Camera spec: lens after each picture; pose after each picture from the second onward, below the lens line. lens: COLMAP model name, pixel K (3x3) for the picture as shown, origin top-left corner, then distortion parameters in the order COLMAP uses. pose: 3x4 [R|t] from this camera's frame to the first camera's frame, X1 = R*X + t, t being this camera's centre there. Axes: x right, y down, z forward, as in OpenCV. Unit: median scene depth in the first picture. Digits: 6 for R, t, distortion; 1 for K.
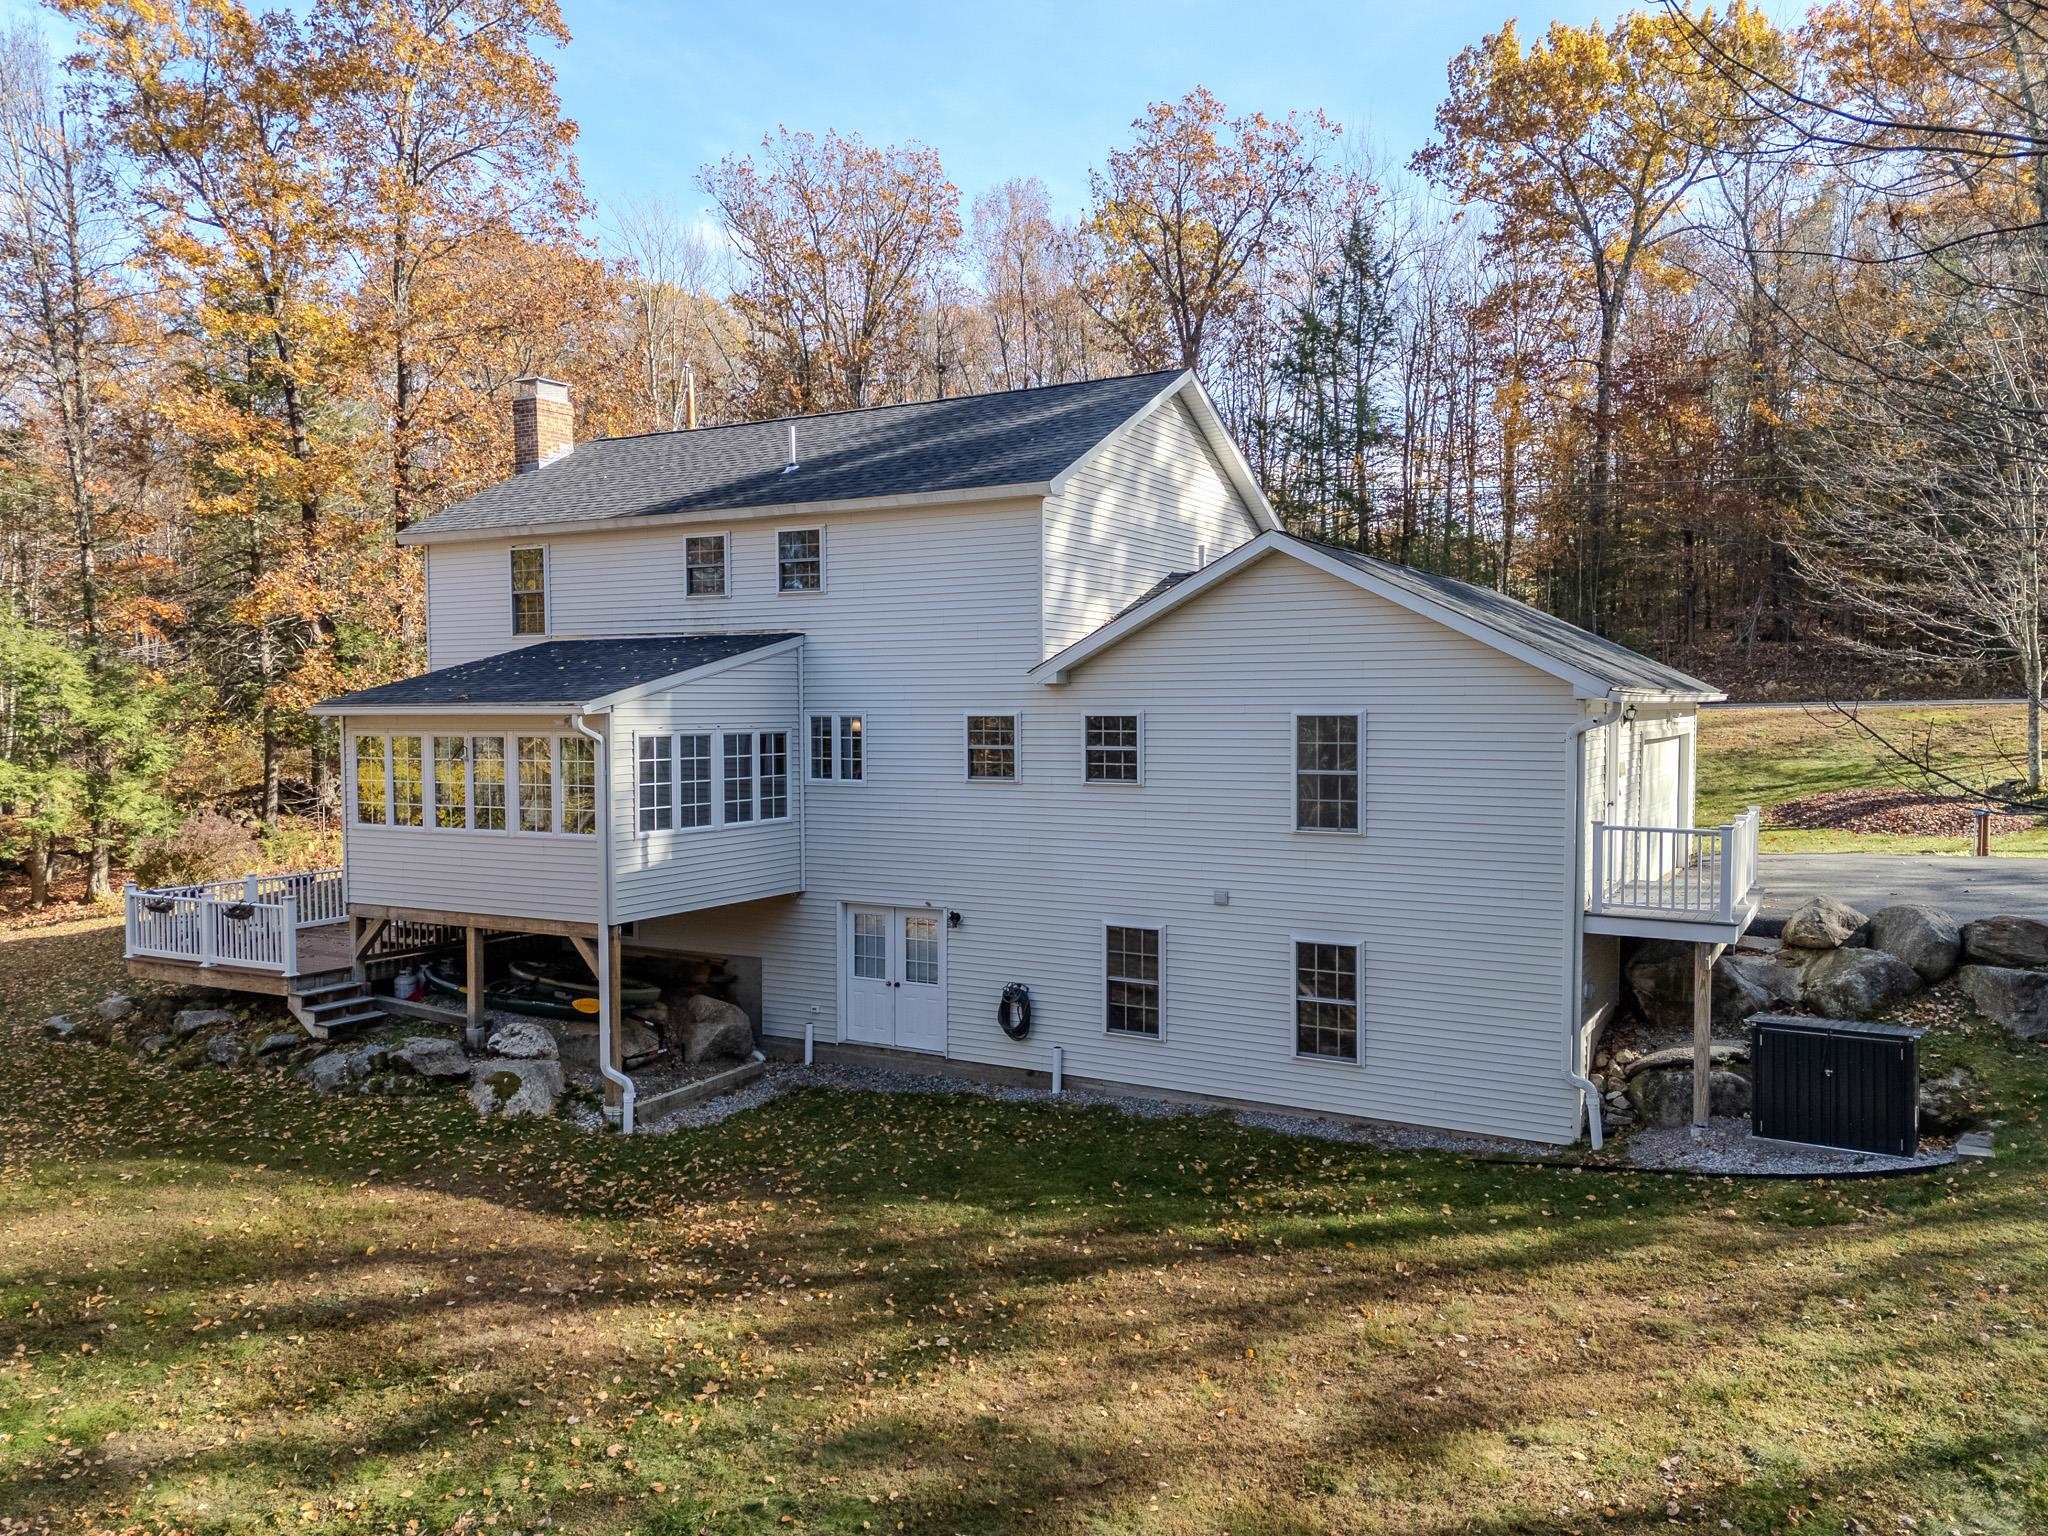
lens RADIAL K [[1483.4, 0, 1024.0], [0, 1483.4, 768.0], [0, 0, 1]] dist [0.026962, 0.000589]
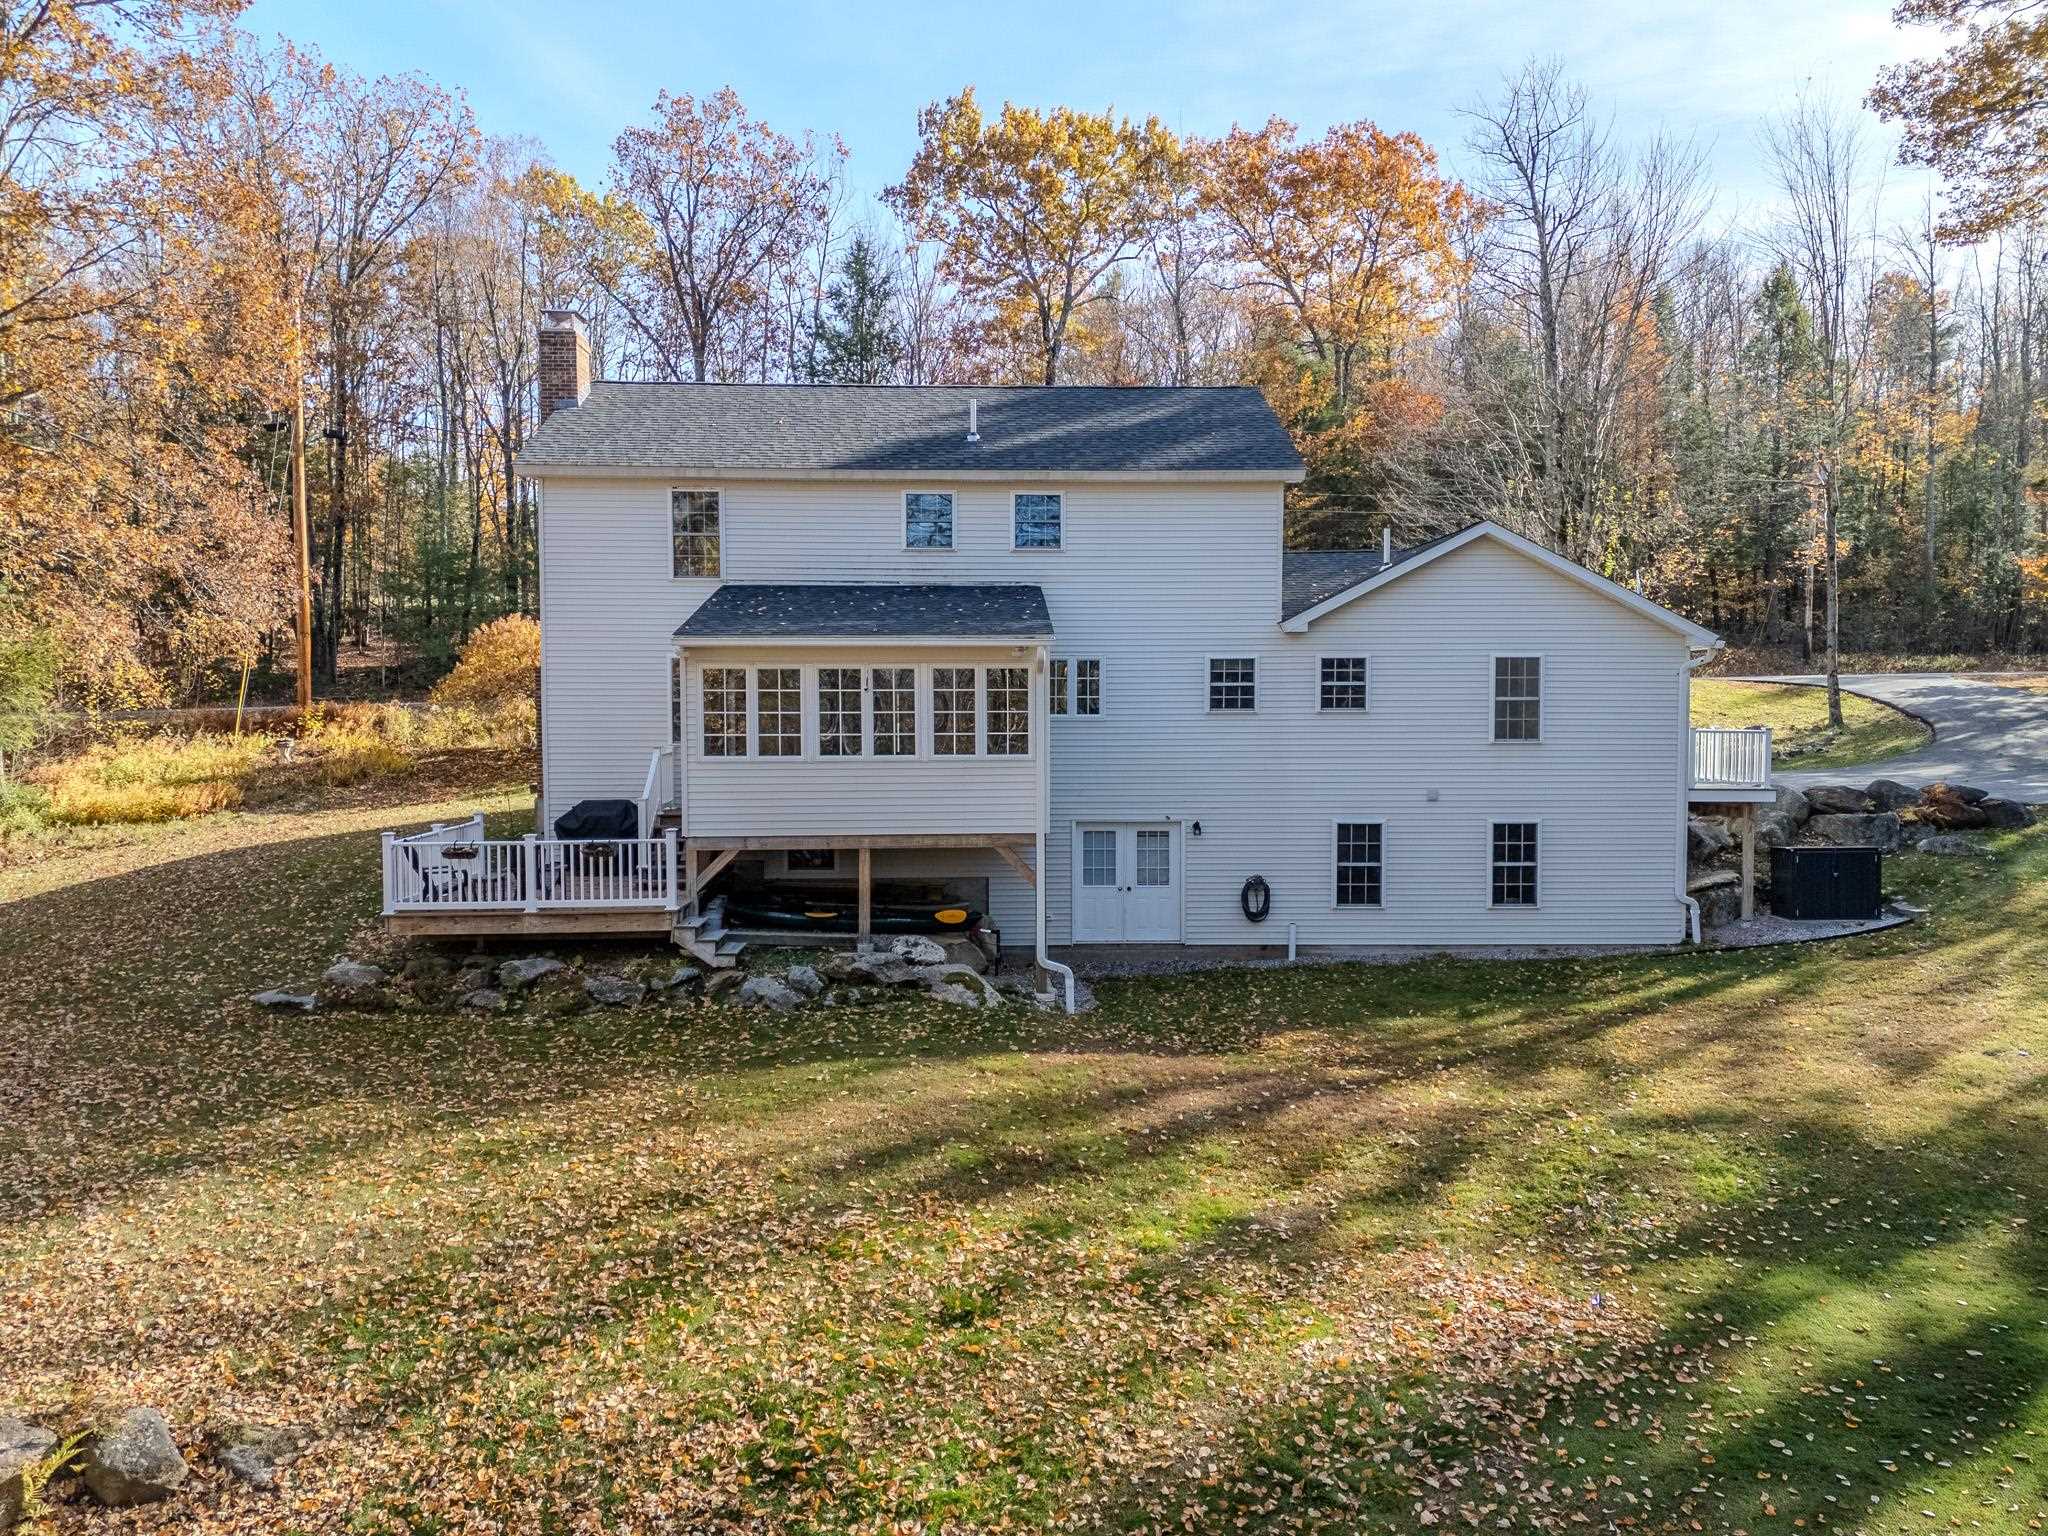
lens RADIAL K [[1501.5, 0, 1024.0], [0, 1501.5, 768.0], [0, 0, 1]] dist [0.009063, 0.000114]
pose [[0.860124, -0.019068, 0.509729, -0.800551], [0.022263, 0.999752, -0.000168, 0.051177], [-0.509599, 0.011492, 0.860335, 0.025005]]
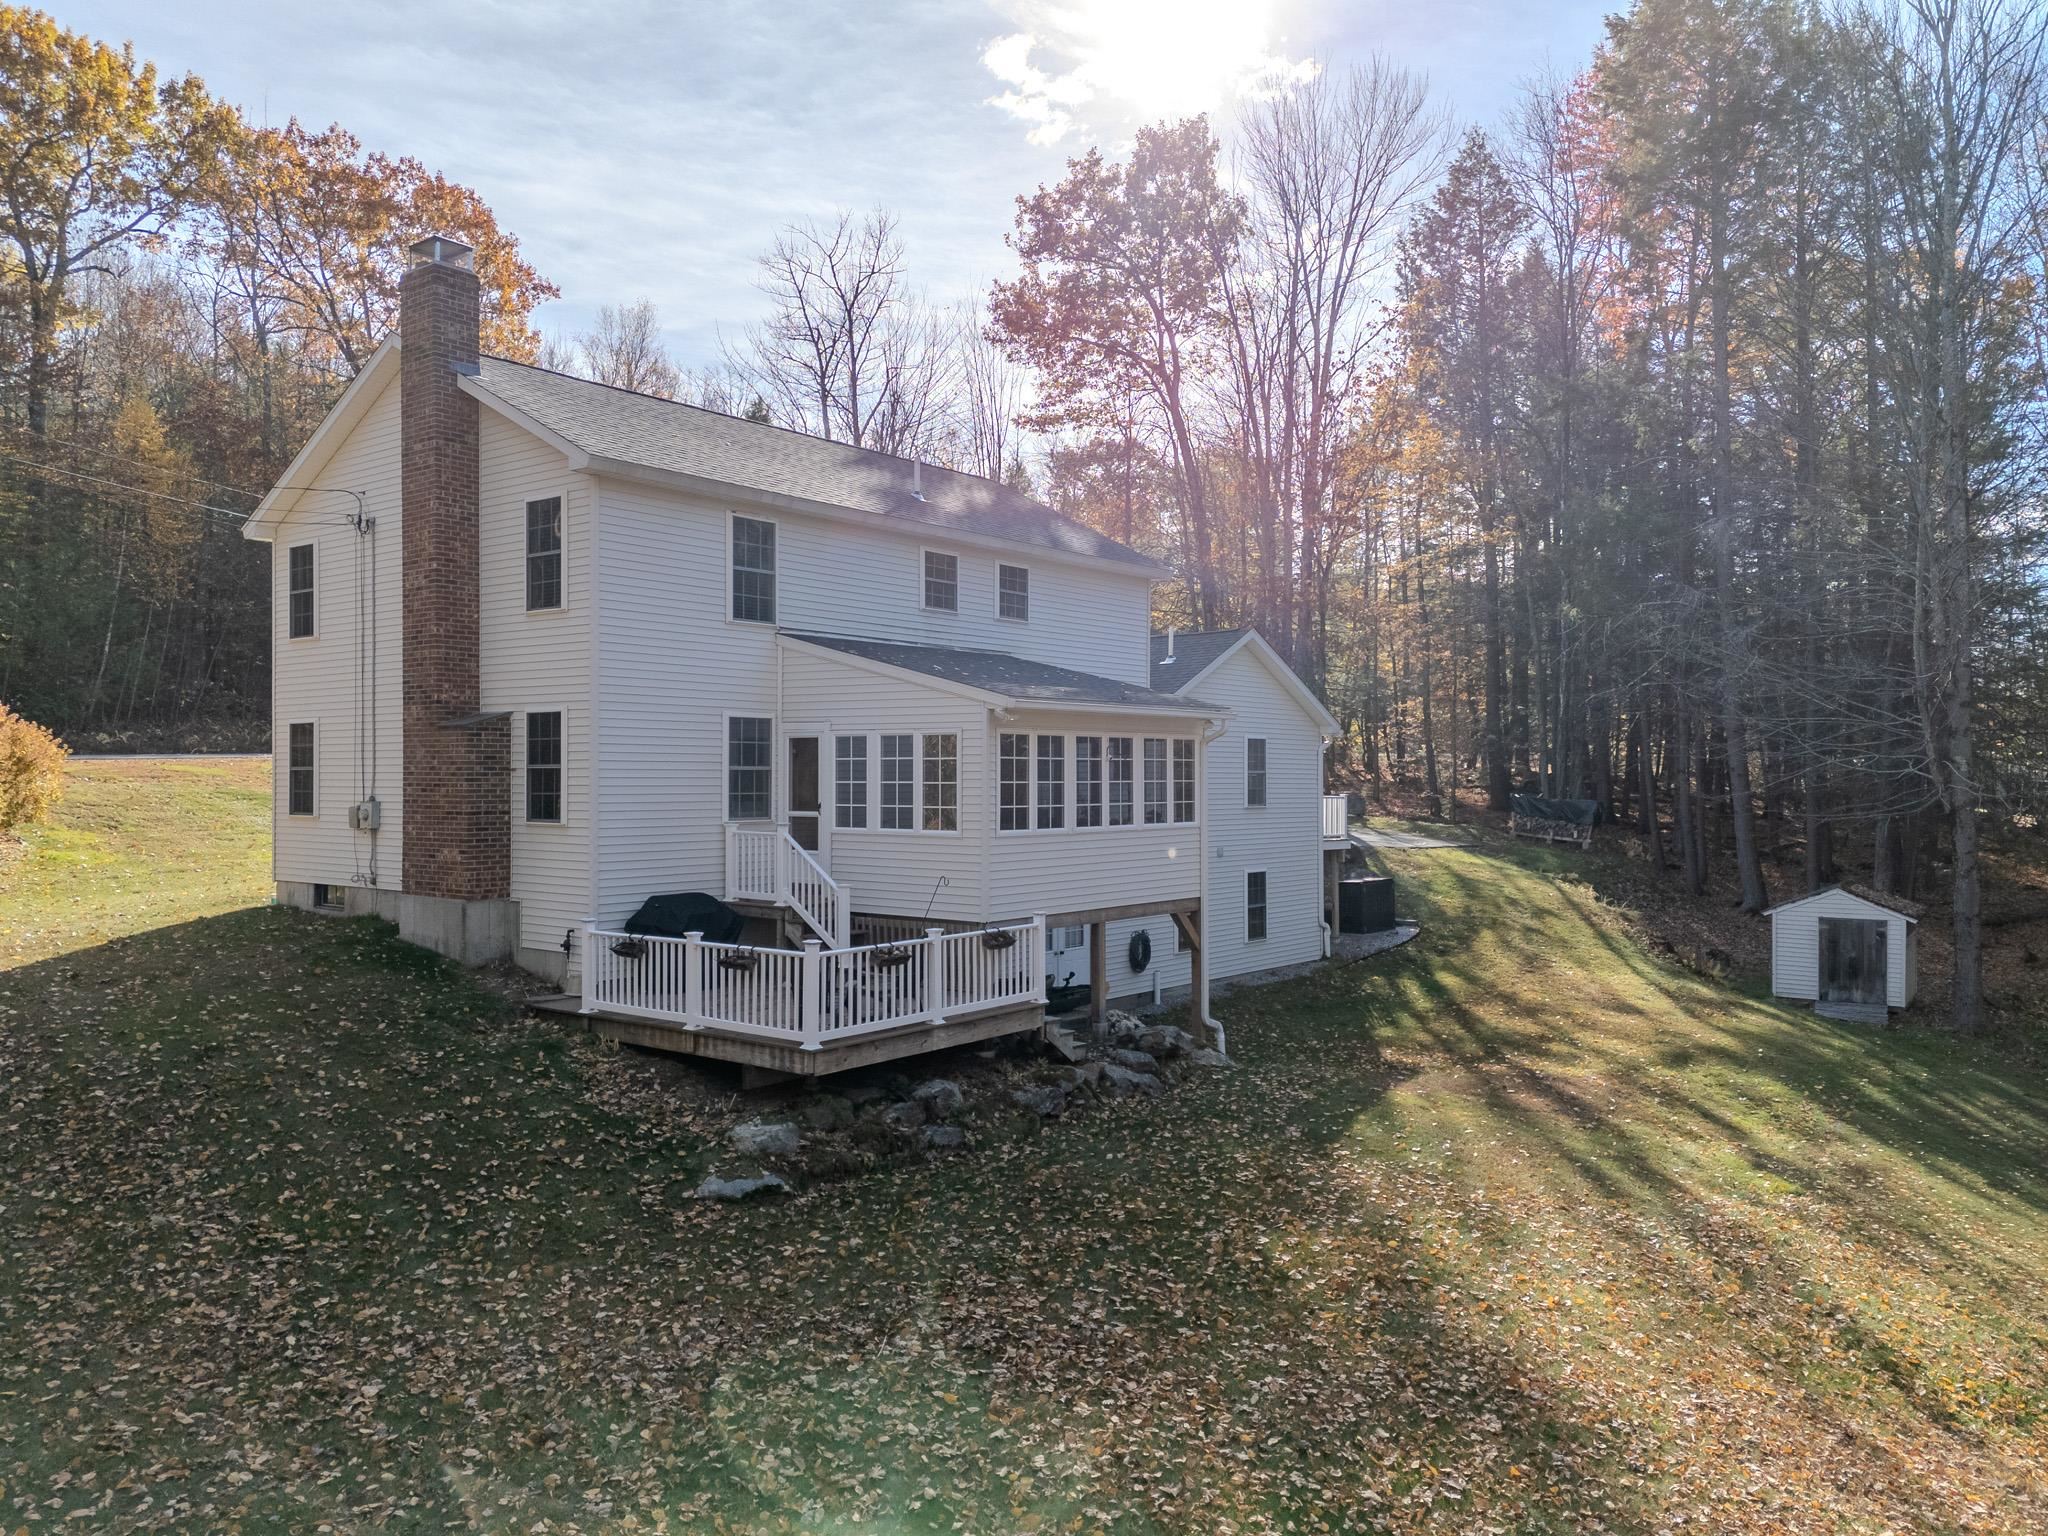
lens RADIAL K [[1501.5, 0, 1024.0], [0, 1501.5, 768.0], [0, 0, 1]] dist [0.009063, 0.000114]
pose [[0.168509, 0.010269, 0.985647, -1.378011], [0.042595, 0.998936, -0.017689, 0.015999], [-0.984779, 0.044965, 0.167892, 0.859243]]
